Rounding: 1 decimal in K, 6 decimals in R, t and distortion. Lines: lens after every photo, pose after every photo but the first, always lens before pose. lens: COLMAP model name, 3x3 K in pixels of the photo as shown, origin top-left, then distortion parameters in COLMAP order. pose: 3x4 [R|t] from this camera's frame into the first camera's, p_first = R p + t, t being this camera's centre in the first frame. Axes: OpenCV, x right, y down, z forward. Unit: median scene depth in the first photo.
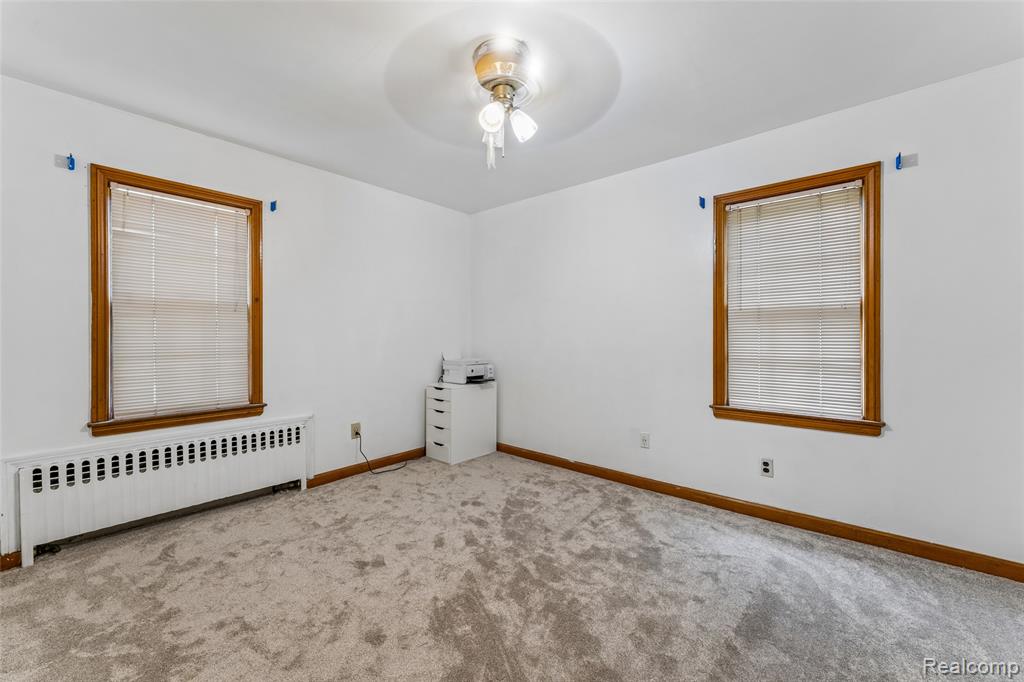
lens RADIAL K [[400.8, 0, 512.0], [0, 400.8, 341.0], [0, 0, 1]] dist [-0.000269, 0.000001]
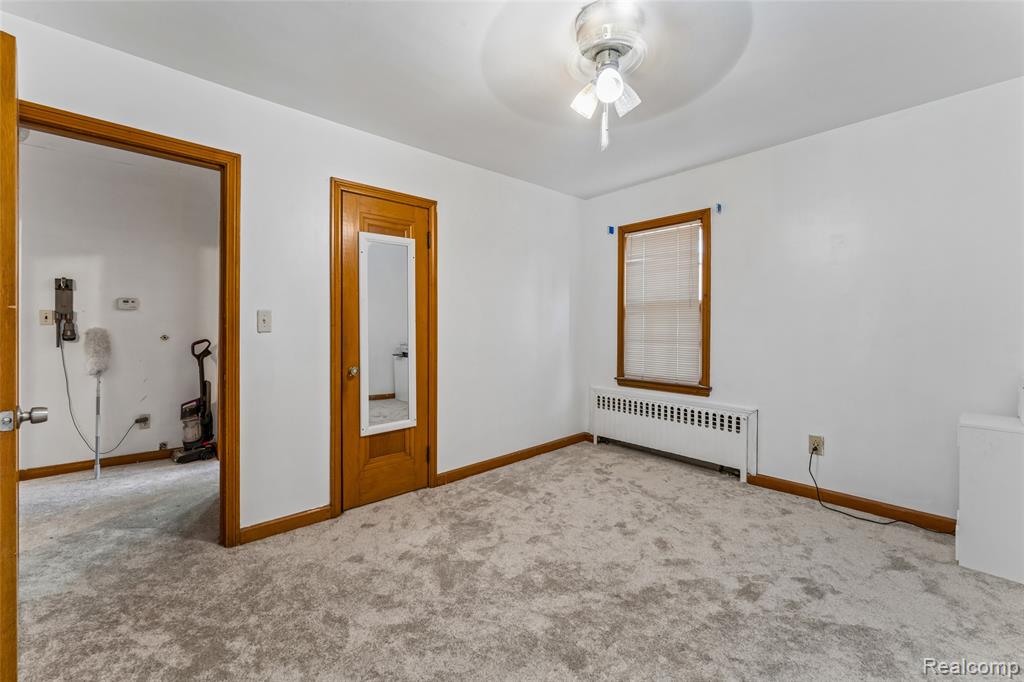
lens RADIAL K [[413.0, 0, 512.5], [0, 413.0, 332.1], [0, 0, 1]] dist [0.000480, 0.000175]
pose [[-0.105447, 0.016776, -0.994283, 0.625909], [-0.012317, 0.999759, 0.018174, -0.013583], [0.994349, 0.014163, -0.105215, 0.603325]]
